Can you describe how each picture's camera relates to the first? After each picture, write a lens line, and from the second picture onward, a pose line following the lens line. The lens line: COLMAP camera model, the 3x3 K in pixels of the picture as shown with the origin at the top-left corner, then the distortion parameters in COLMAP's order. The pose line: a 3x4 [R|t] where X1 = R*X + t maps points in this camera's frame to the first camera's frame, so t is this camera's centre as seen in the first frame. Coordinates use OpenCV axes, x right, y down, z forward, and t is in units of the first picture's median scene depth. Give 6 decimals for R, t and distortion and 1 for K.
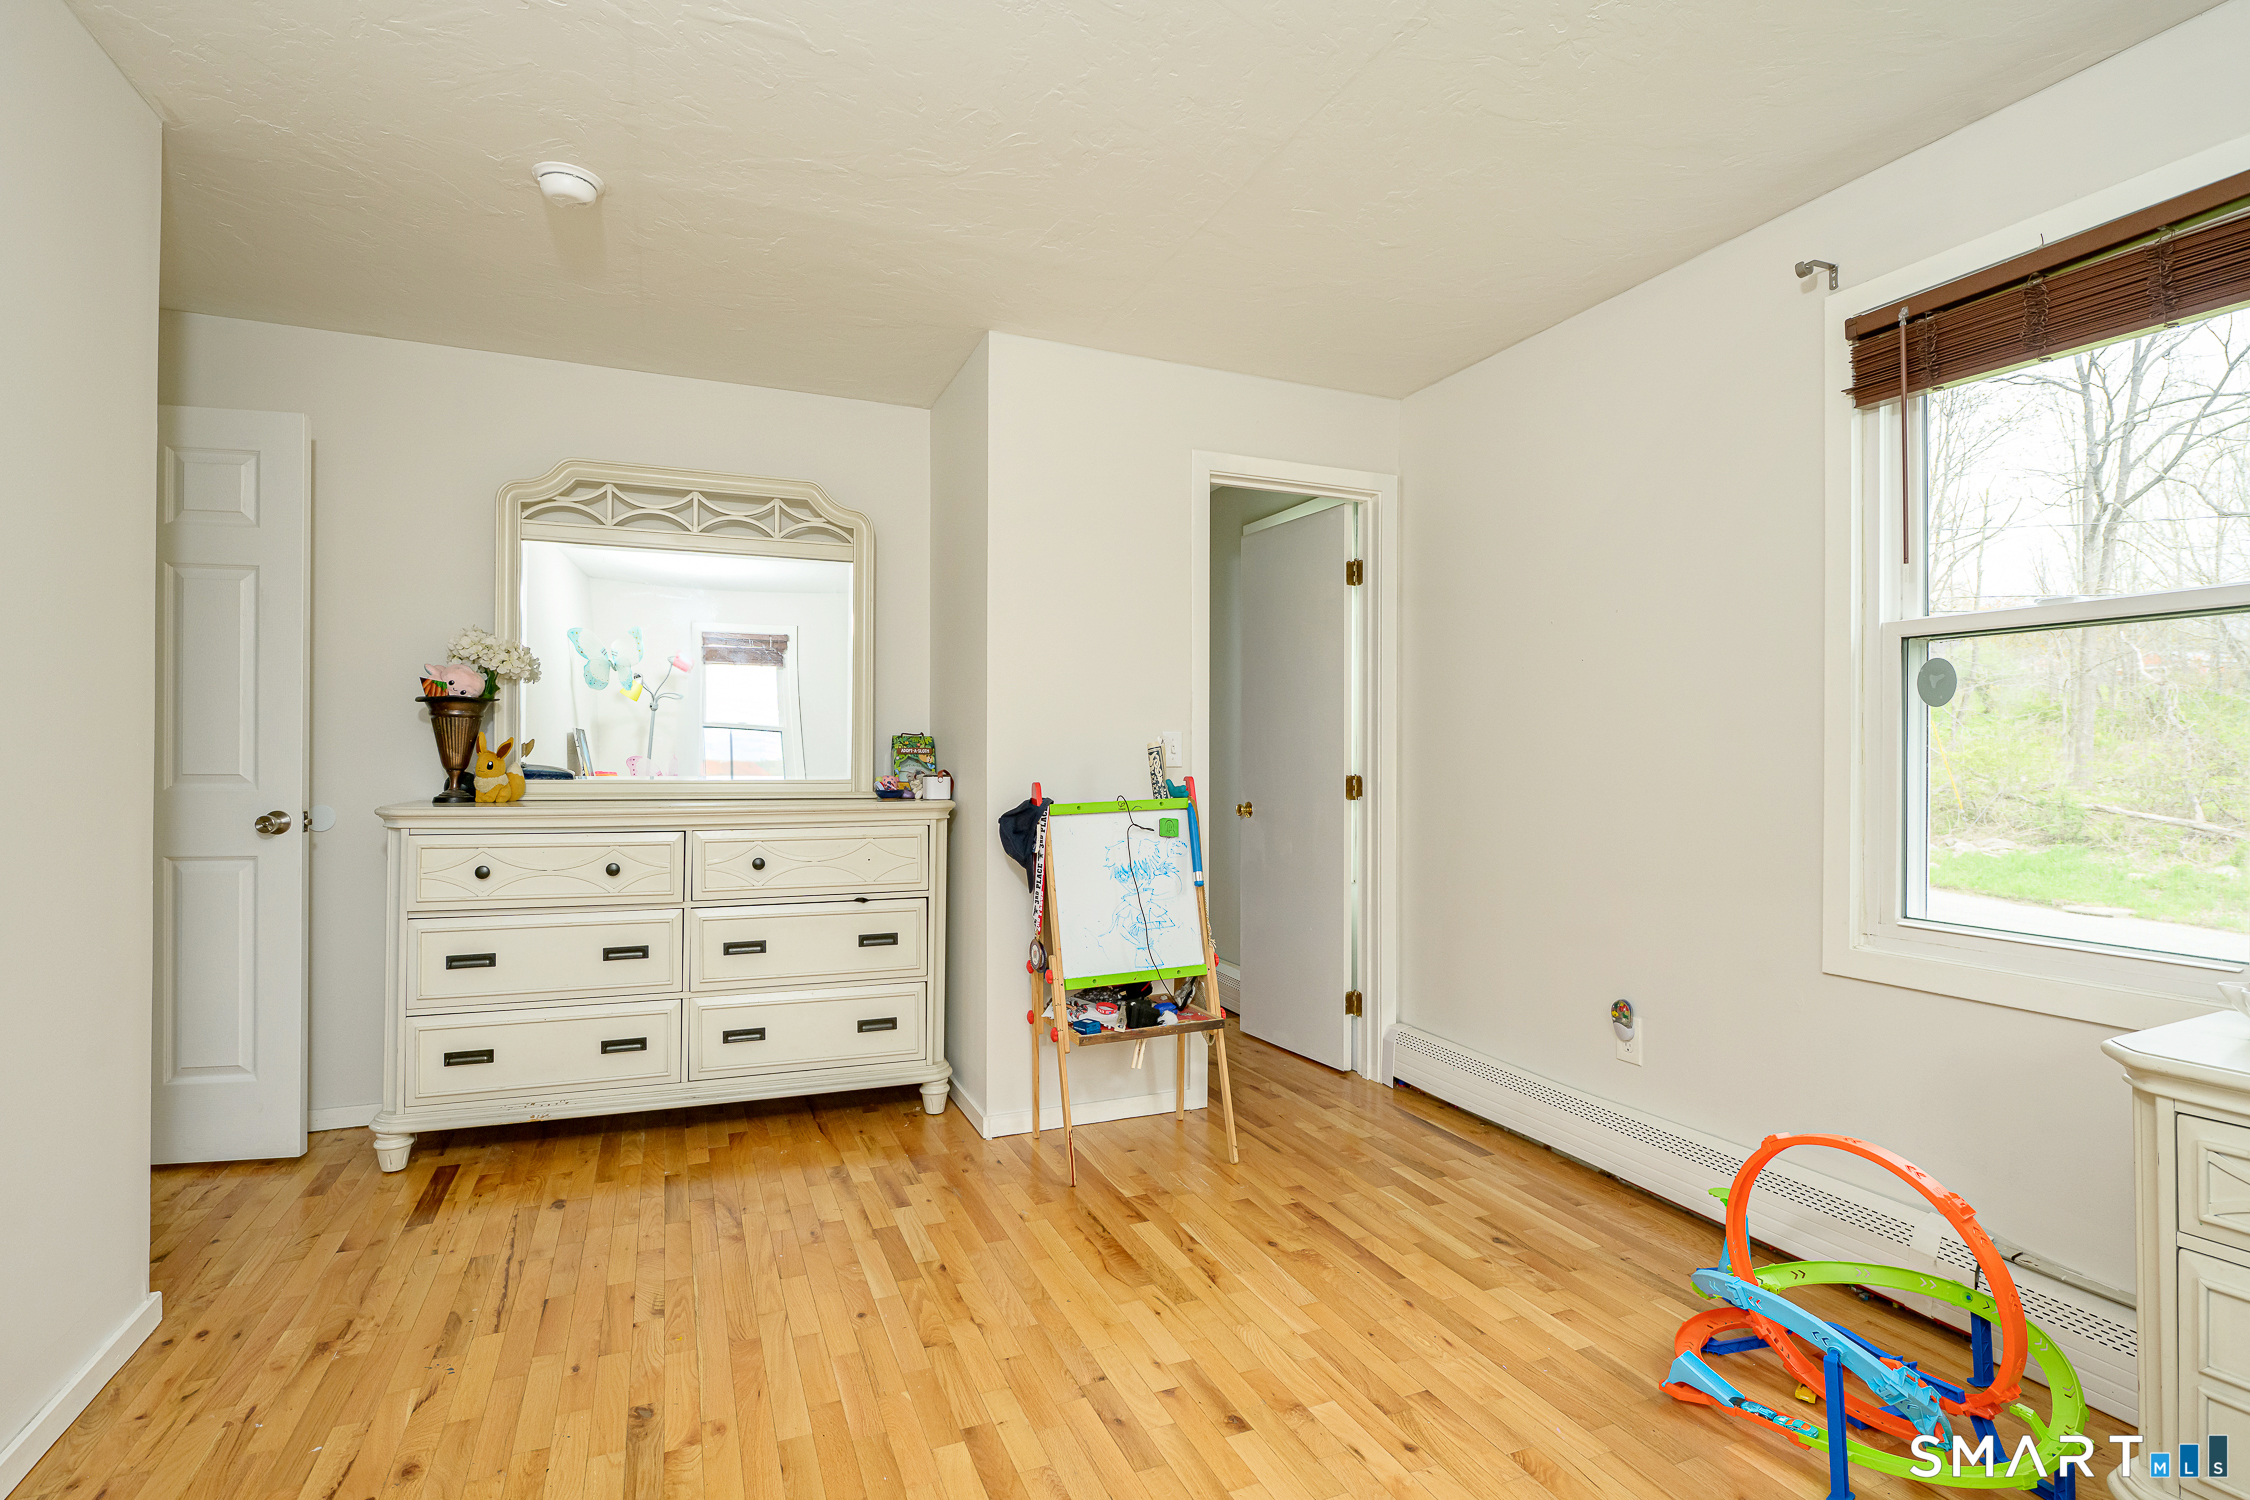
lens RADIAL K [[1071.7, 0, 1130.6], [0, 1071.7, 751.3], [0, 0, 1]] dist [-0.004514, -0.000651]
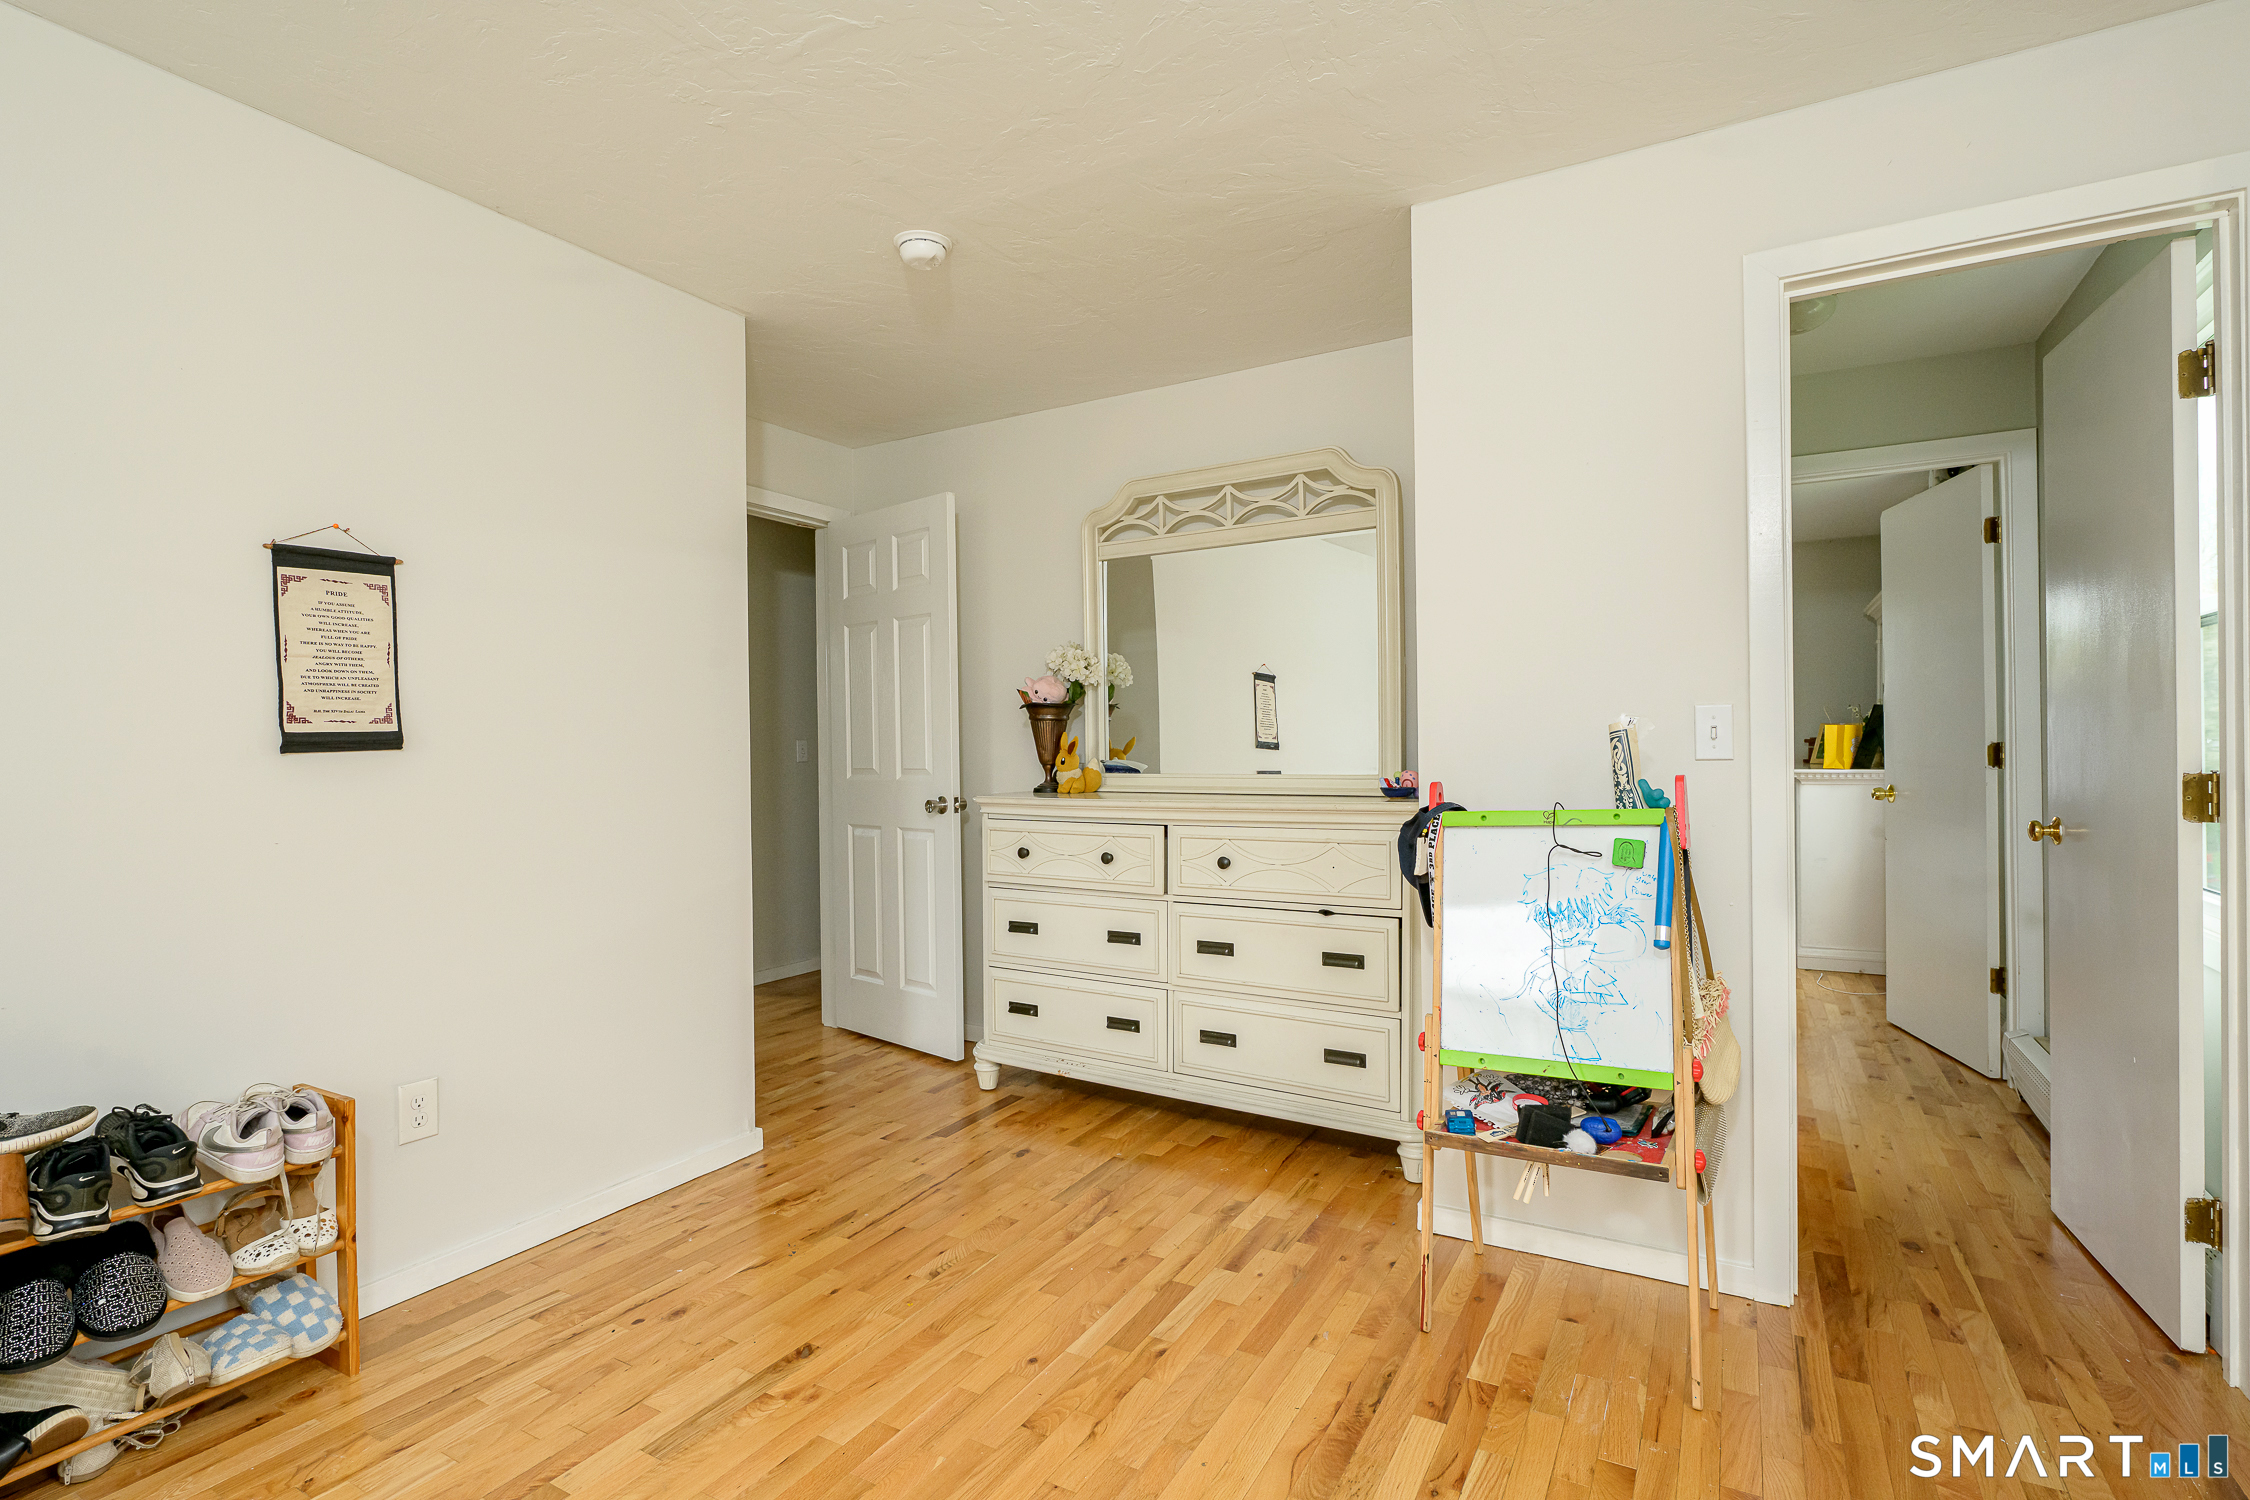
lens RADIAL K [[1071.7, 0, 1130.6], [0, 1071.7, 751.3], [0, 0, 1]] dist [-0.004514, -0.000651]
pose [[0.602756, -0.010059, -0.797862, 0.381624], [0.018759, 0.999823, 0.001566, 0.002064], [0.797705, -0.015911, 0.602838, 0.368607]]
